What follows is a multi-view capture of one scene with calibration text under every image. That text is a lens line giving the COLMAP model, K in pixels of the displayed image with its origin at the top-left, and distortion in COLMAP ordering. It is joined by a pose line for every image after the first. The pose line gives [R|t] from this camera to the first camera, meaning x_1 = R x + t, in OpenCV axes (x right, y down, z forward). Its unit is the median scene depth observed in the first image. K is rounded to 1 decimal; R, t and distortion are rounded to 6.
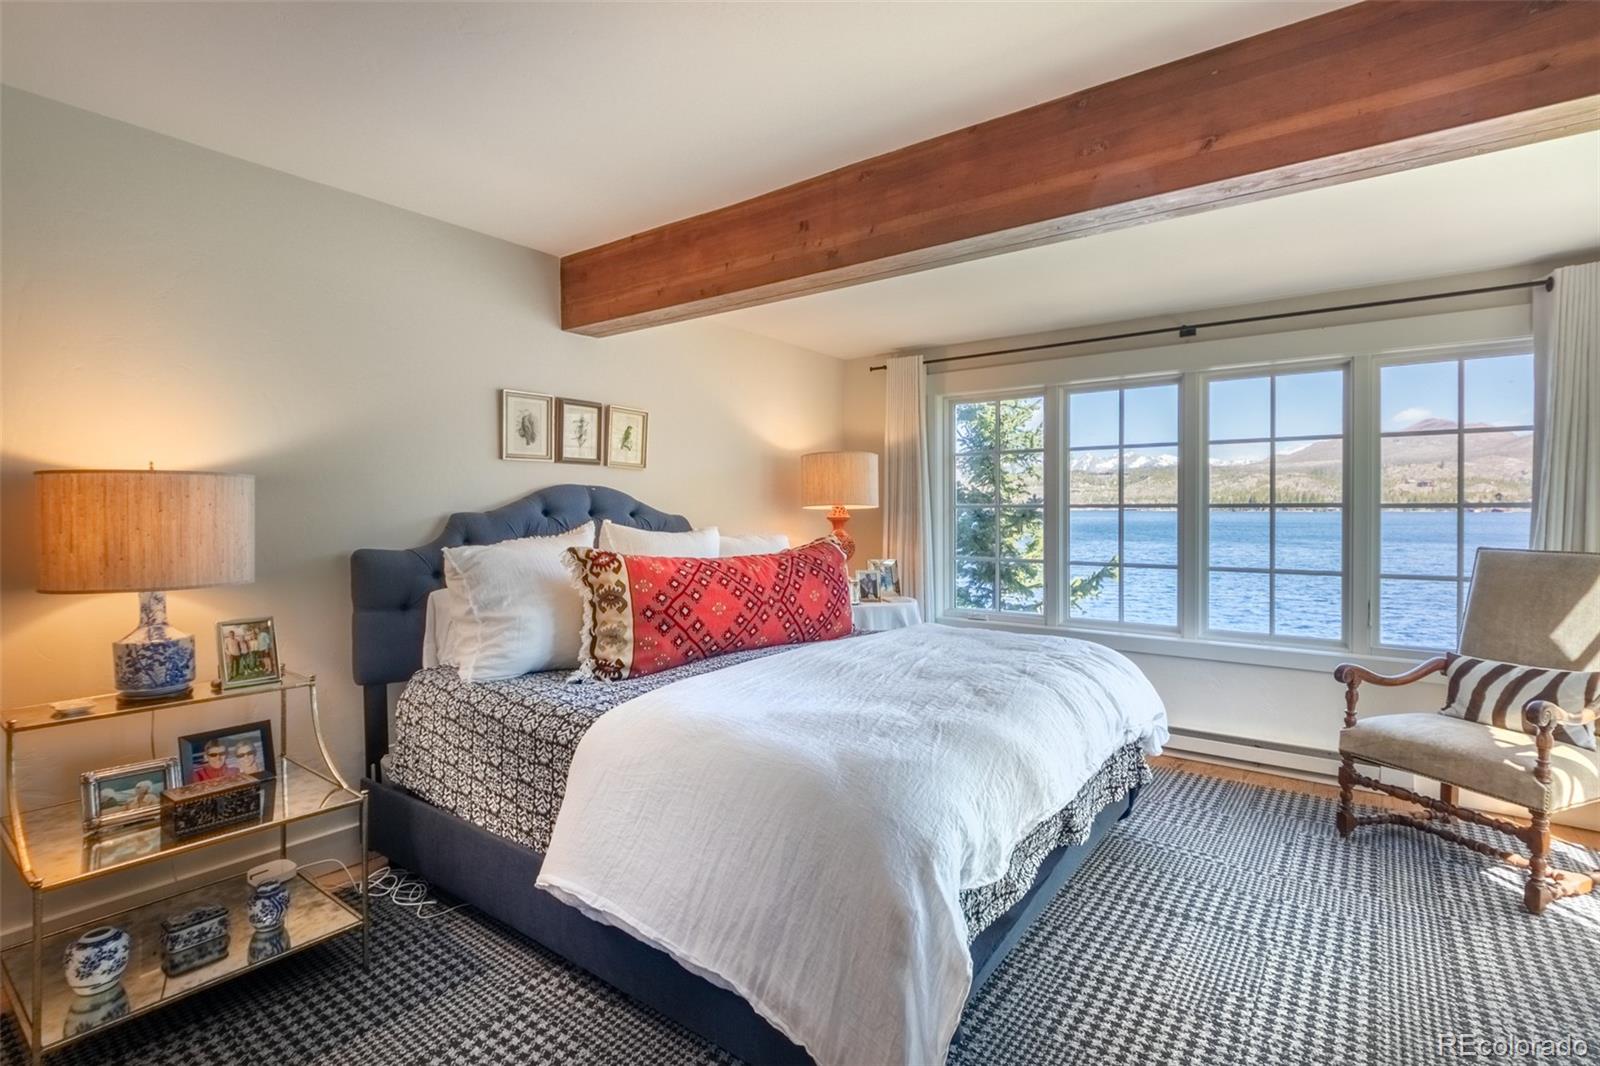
lens RADIAL K [[760.2, 0, 810.9], [0, 760.2, 519.4], [0, 0, 1]] dist [0.001961, -0.000025]
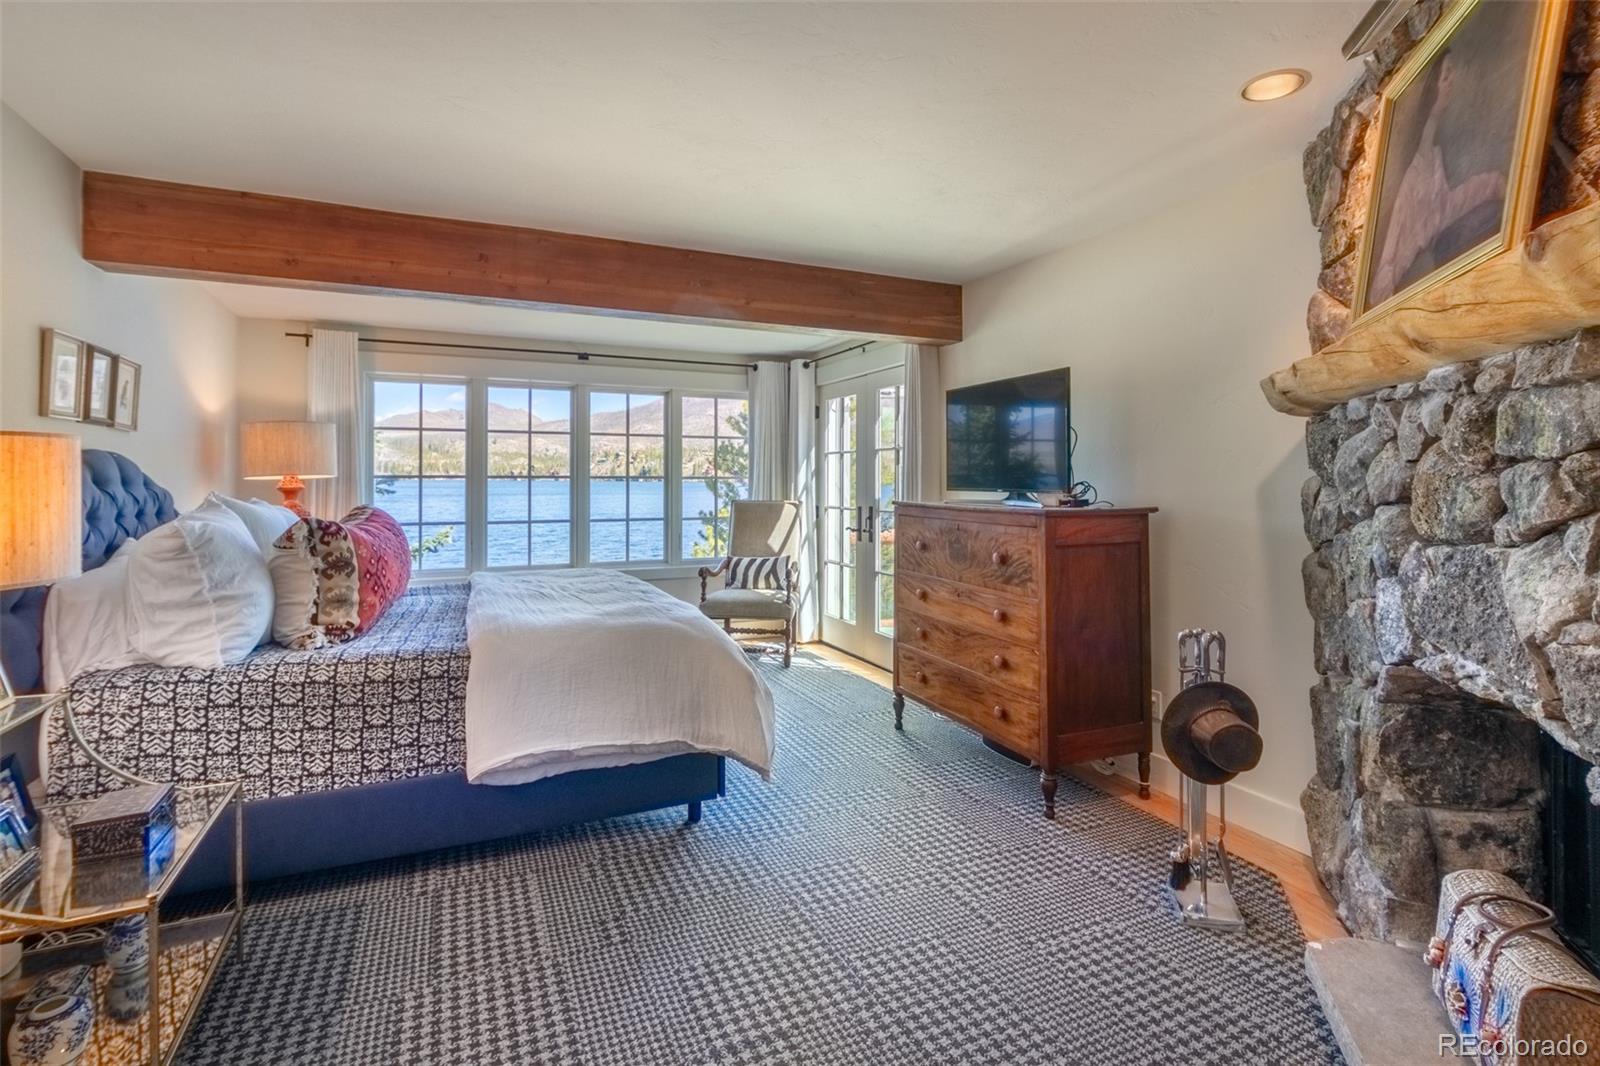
lens RADIAL K [[757.6, 0, 797.8], [0, 757.6, 470.9], [0, 0, 1]] dist [0.000629, -0.000196]
pose [[0.483331, 0.010719, 0.875372, -0.876526], [0.008802, 0.999815, -0.017103, -0.003174], [-0.875393, 0.015971, 0.483148, -0.068664]]
